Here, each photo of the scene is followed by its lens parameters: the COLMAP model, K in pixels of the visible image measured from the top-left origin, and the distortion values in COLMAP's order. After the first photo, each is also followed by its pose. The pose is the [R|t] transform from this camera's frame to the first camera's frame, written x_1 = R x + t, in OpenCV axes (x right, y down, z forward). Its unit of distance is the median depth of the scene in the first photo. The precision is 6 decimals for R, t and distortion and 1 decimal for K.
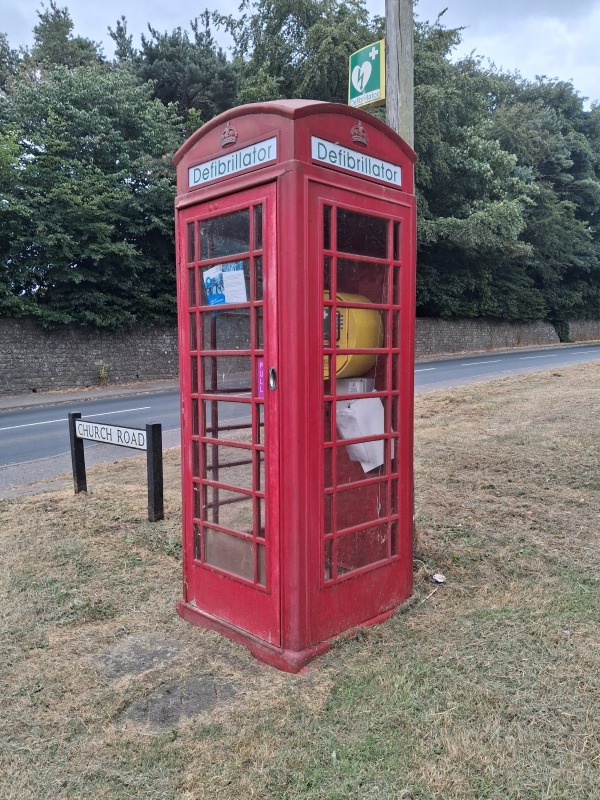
lens RADIAL K [[633.3, 0, 300.0], [0, 633.3, 400.0], [0, 0, 1]] dist [-0.011911, -0.017043]
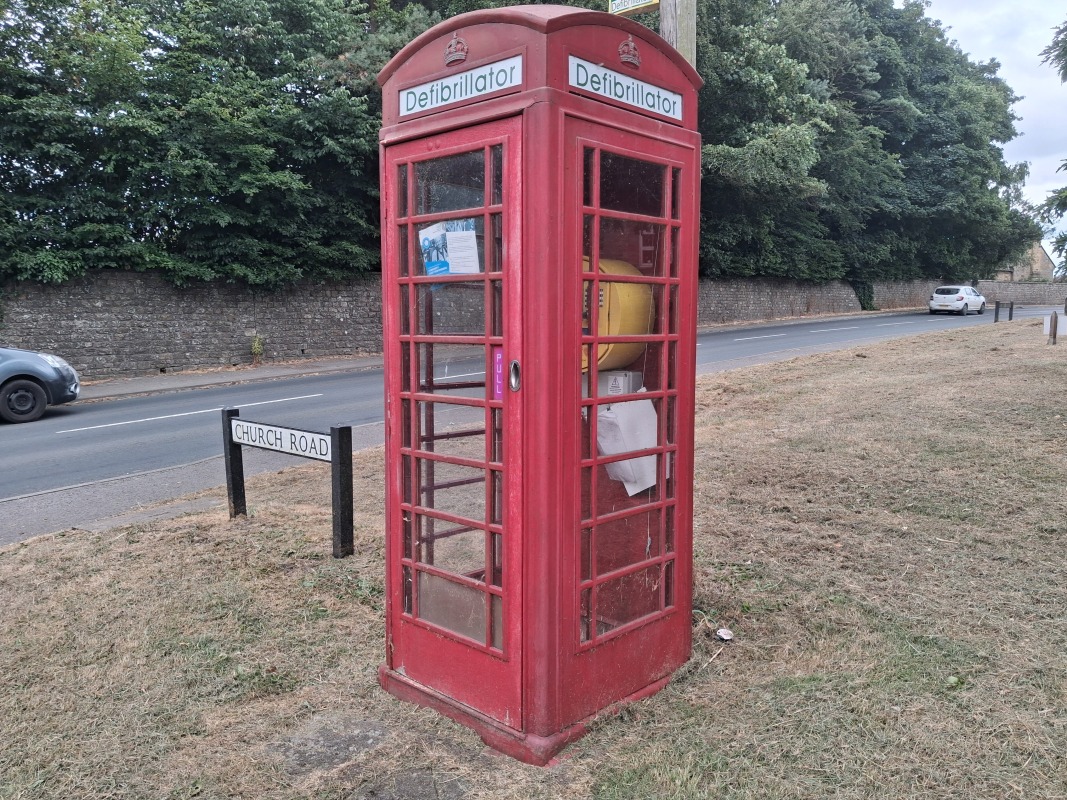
lens RADIAL K [[842.2, 0, 552.8], [0, 842.2, 382.6], [0, 0, 1]] dist [-0.016451, -0.007679]
pose [[0.999005, 0.005475, 0.044257, -0.032461], [-0.005594, 0.999981, 0.002575, -0.022244], [-0.044242, -0.002820, 0.999017, -0.001844]]
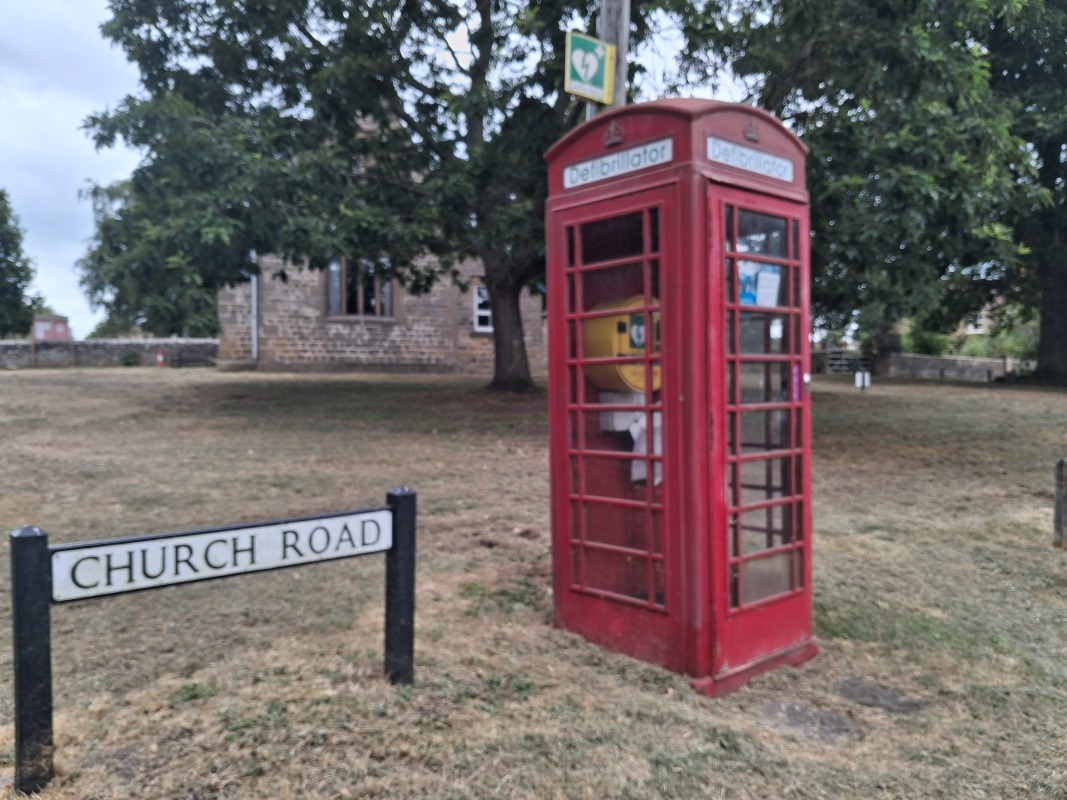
lens RADIAL K [[844.6, 0, 533.5], [0, 844.6, 400.0], [0, 0, 1]] dist [-0.011911, -0.017043]
pose [[0.046489, -0.008723, 0.998881, -1.136239], [0.084567, 0.996406, 0.004766, -0.040007], [-0.995333, 0.084251, 0.047060, 1.060290]]
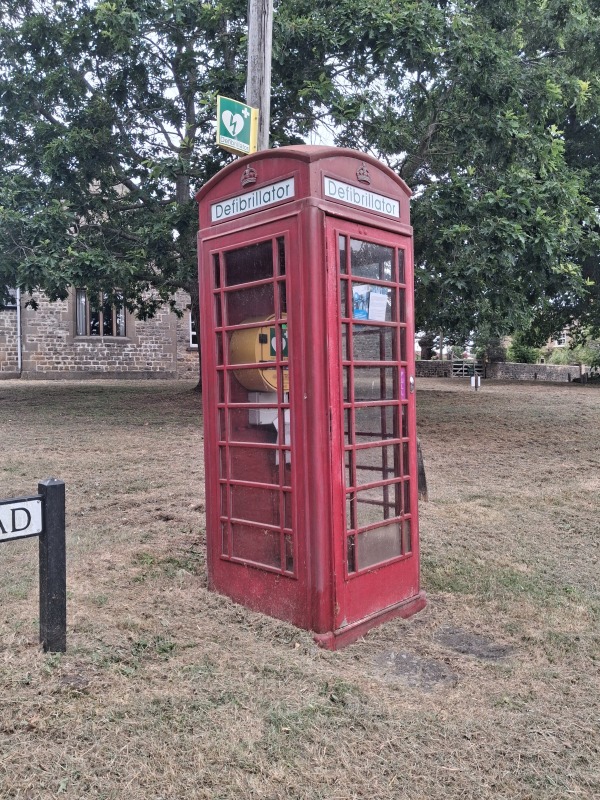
lens RADIAL K [[629.8, 0, 275.6], [0, 629.8, 392.9], [0, 0, 1]] dist [-0.002745, -0.000696]
pose [[-0.013412, 0.000199, 0.999910, -1.017445], [0.093556, 0.995613, 0.001057, -0.033025], [-0.995524, 0.093562, -0.013372, 0.986965]]
